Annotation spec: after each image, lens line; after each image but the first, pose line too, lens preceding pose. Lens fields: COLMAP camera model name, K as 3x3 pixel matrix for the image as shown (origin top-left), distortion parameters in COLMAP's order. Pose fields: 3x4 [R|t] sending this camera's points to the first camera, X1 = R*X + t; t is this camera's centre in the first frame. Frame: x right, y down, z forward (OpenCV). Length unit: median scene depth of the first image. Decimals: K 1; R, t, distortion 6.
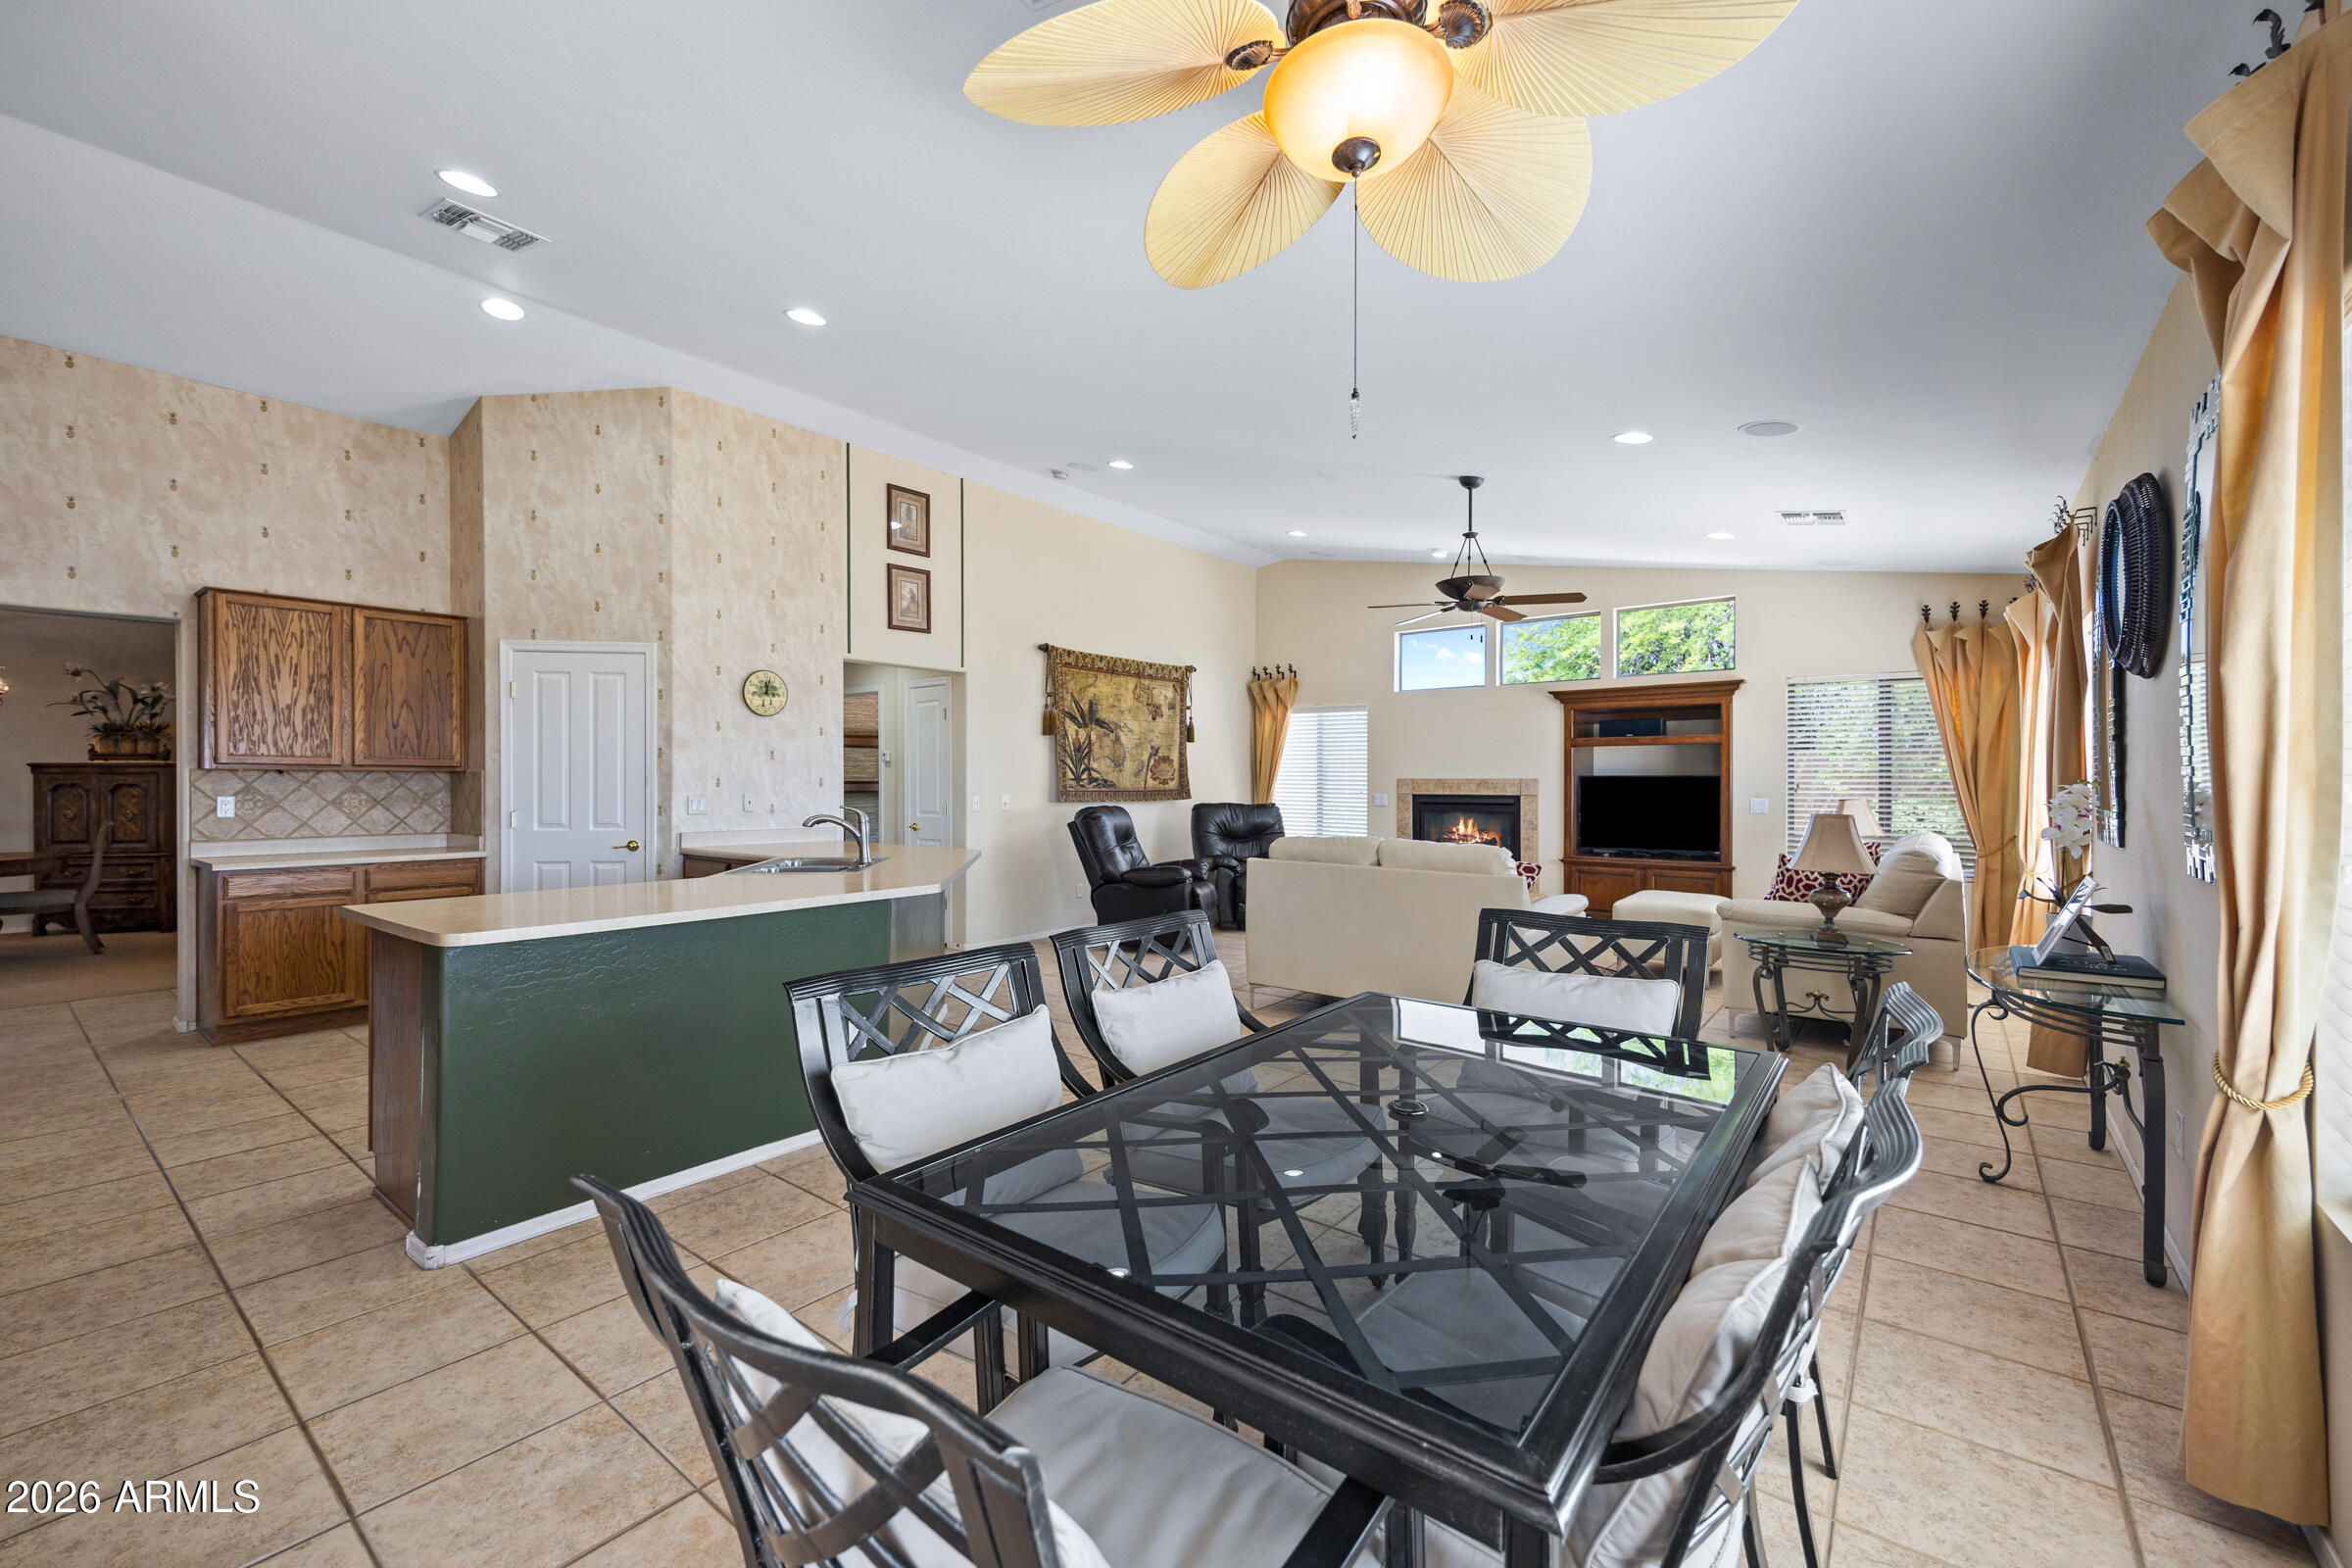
lens RADIAL K [[917.5, 0, 1173.2], [0, 917.5, 782.9], [0, 0, 1]] dist [0.004485, 0.000323]
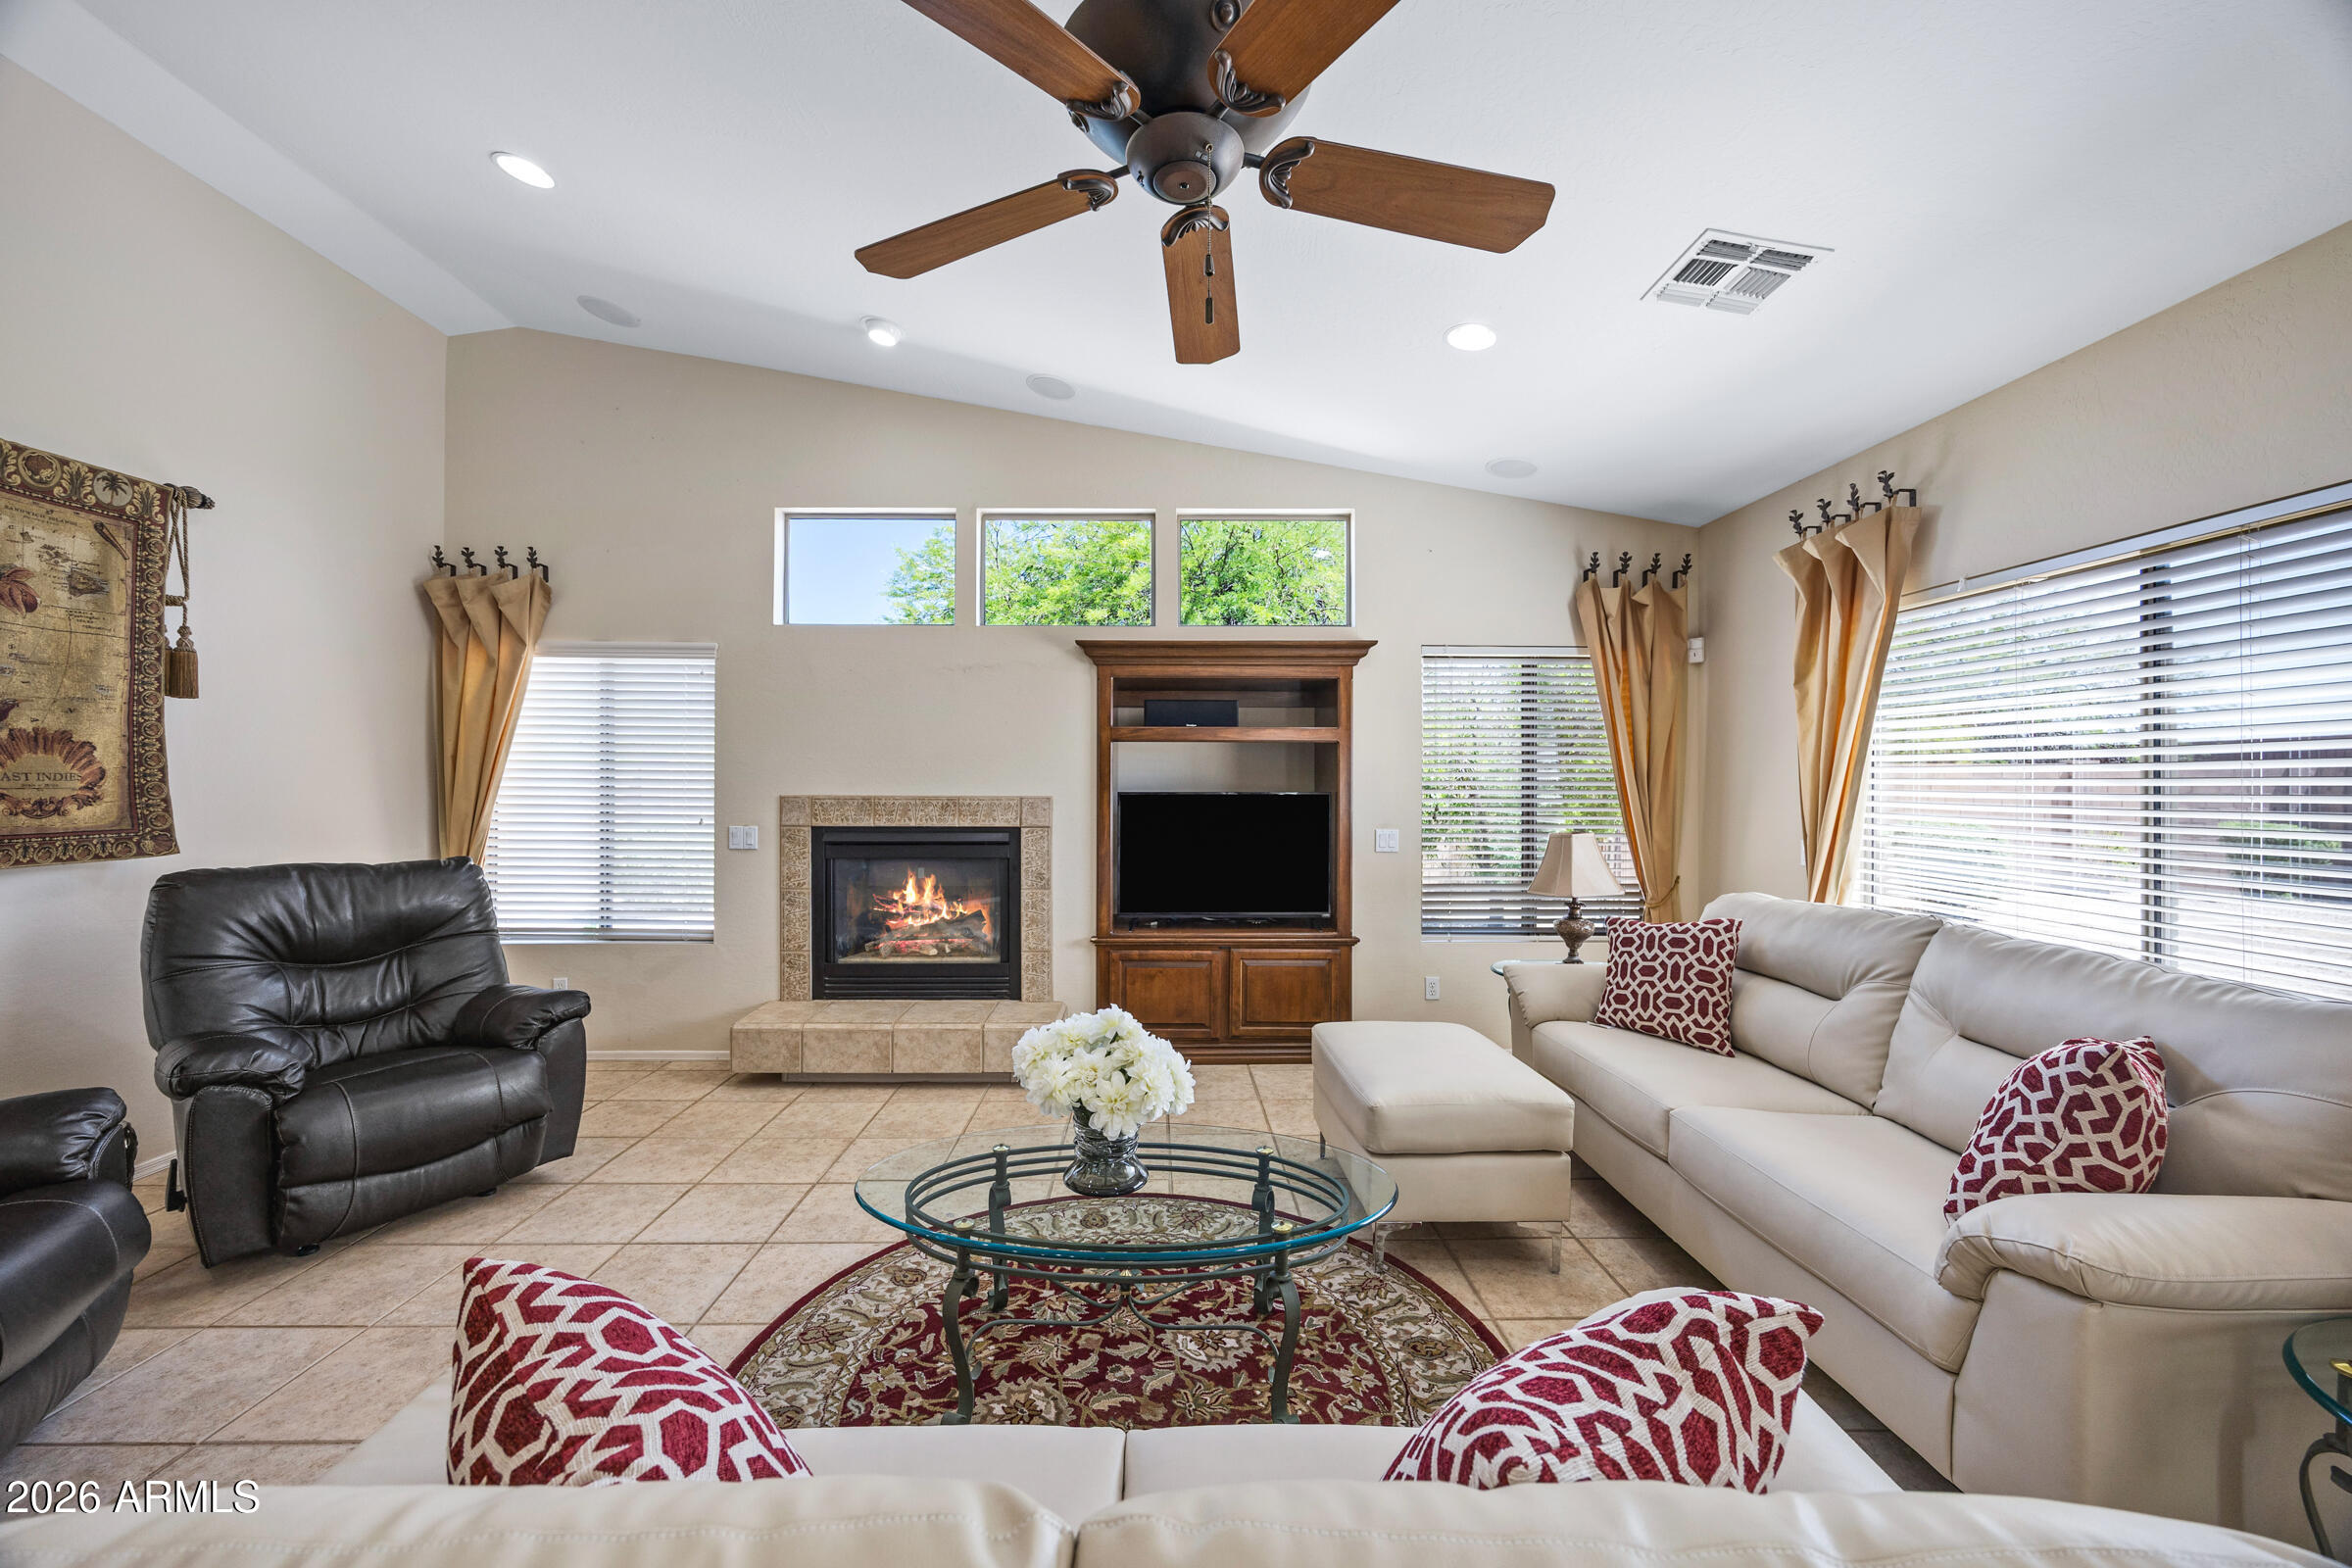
lens RADIAL K [[917.5, 0, 1168.5], [0, 917.5, 784.4], [0, 0, 1]] dist [0.004485, 0.000323]
pose [[0.774935, 0.004759, 0.632023, 0.092926], [-0.000507, 0.999976, -0.006908, -0.007709], [-0.632041, 0.005033, 0.774919, 0.485937]]
